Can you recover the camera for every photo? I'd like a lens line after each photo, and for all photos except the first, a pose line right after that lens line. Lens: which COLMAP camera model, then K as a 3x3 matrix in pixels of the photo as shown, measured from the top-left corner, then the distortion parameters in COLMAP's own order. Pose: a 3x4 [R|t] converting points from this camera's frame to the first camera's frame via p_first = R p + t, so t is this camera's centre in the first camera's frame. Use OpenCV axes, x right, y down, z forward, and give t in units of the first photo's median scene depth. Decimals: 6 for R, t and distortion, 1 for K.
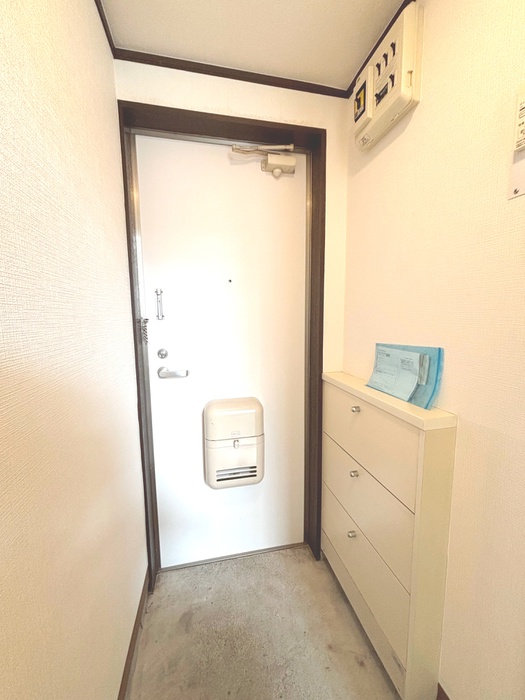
lens RADIAL K [[282.6, 0, 261.5], [0, 282.6, 349.6], [0, 0, 1]] dist [0.008245, -0.001510]
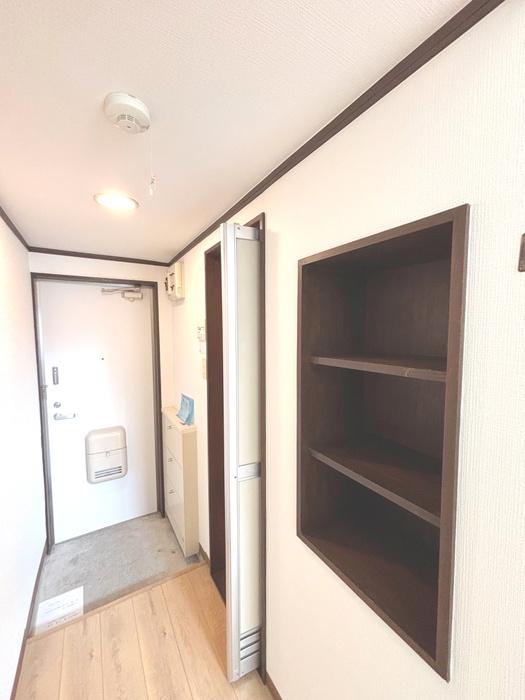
lens RADIAL K [[282.6, 0, 262.2], [0, 282.6, 350.4], [0, 0, 1]] dist [0.008245, -0.001510]
pose [[0.948097, -0.018259, 0.317458, 0.266817], [0.033975, 0.998452, -0.044038, -0.190283], [-0.316162, 0.052538, 0.947249, -0.967636]]
